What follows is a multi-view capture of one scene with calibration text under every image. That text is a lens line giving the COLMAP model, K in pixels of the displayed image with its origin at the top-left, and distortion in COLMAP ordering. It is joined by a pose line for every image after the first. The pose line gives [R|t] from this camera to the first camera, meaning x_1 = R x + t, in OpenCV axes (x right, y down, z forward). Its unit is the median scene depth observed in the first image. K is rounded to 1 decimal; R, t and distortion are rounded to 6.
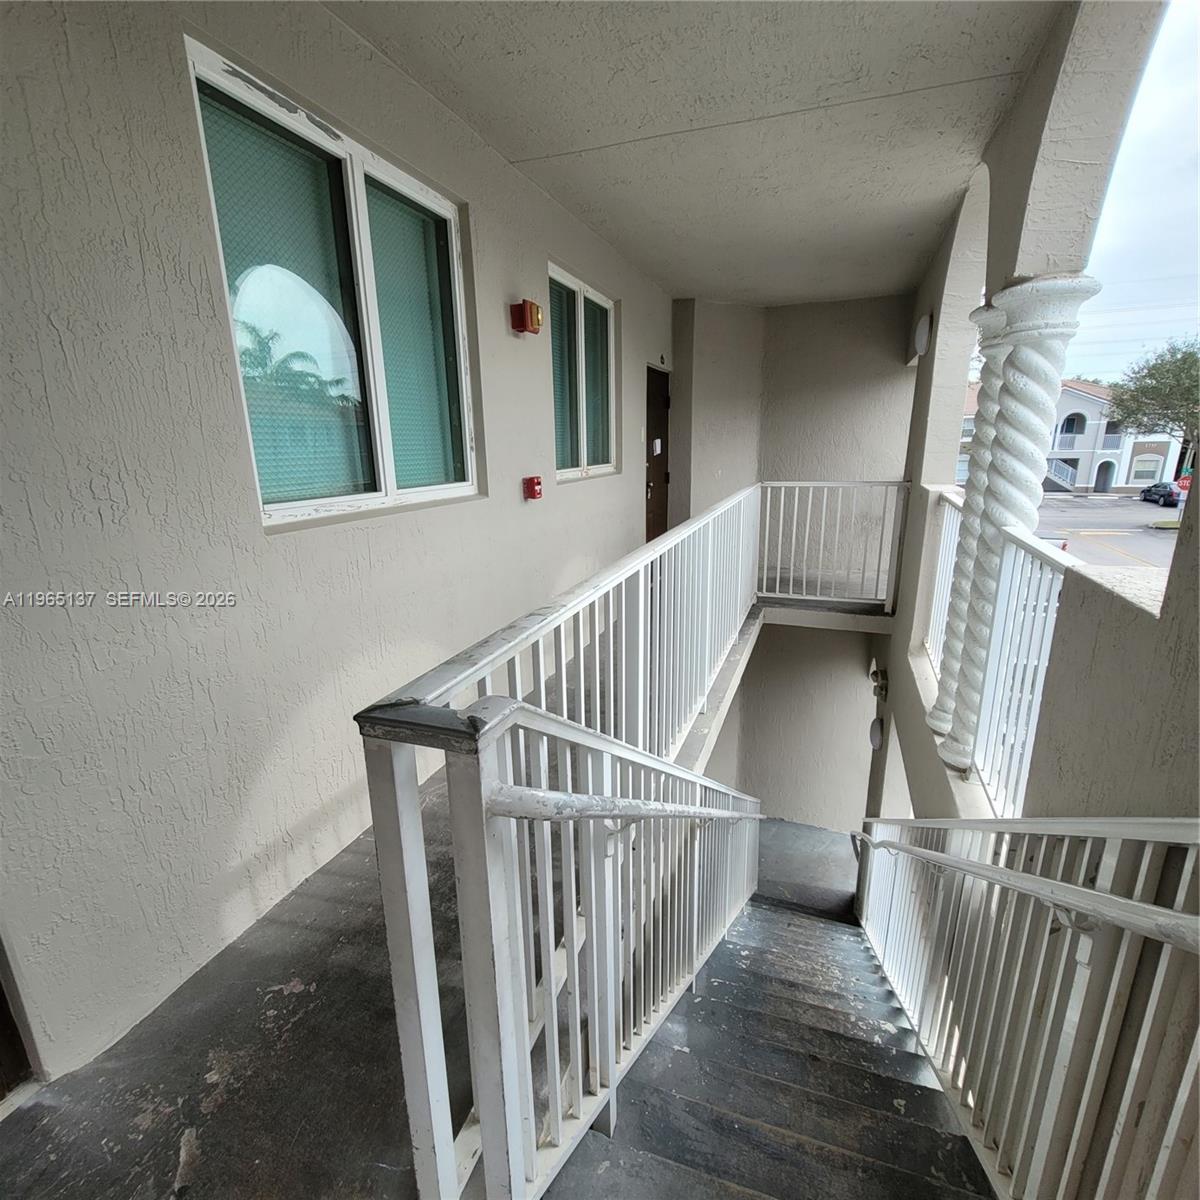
lens RADIAL K [[620.6, 0, 600.0], [0, 620.6, 600.0], [0, 0, 1]] dist [0.041633, -0.009838]
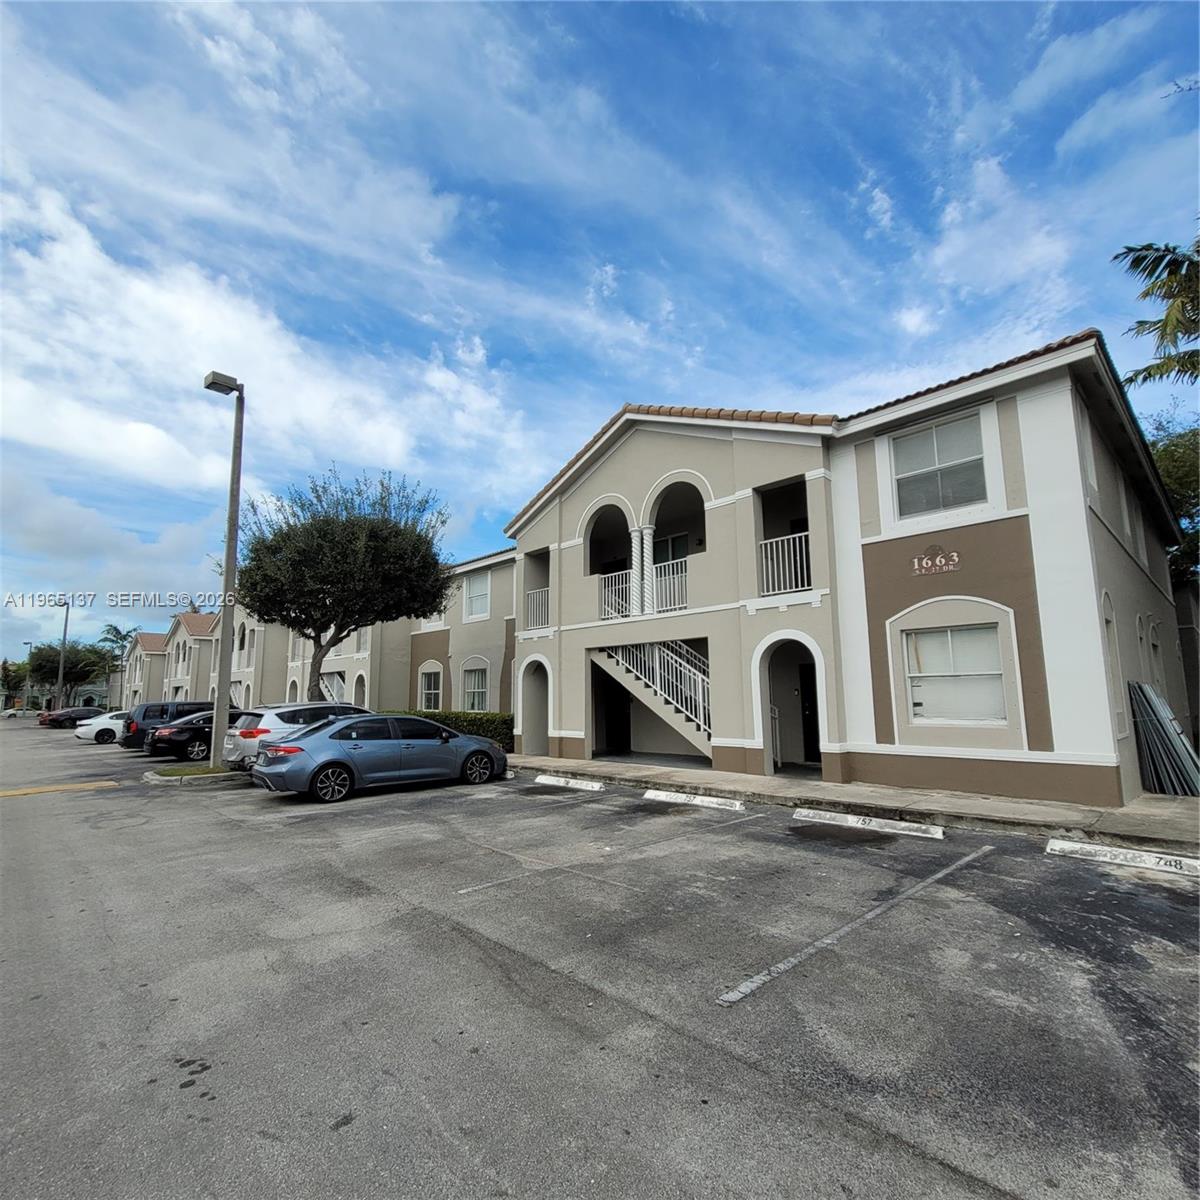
lens RADIAL K [[624.2, 0, 600.9], [0, 624.2, 605.2], [0, 0, 1]] dist [0.027535, -0.001675]
pose [[0.898924, -0.057042, -0.434375, 0.831731], [-0.112305, 0.928356, -0.354321, -0.139551], [0.423466, 0.367290, 0.828115, 0.768374]]
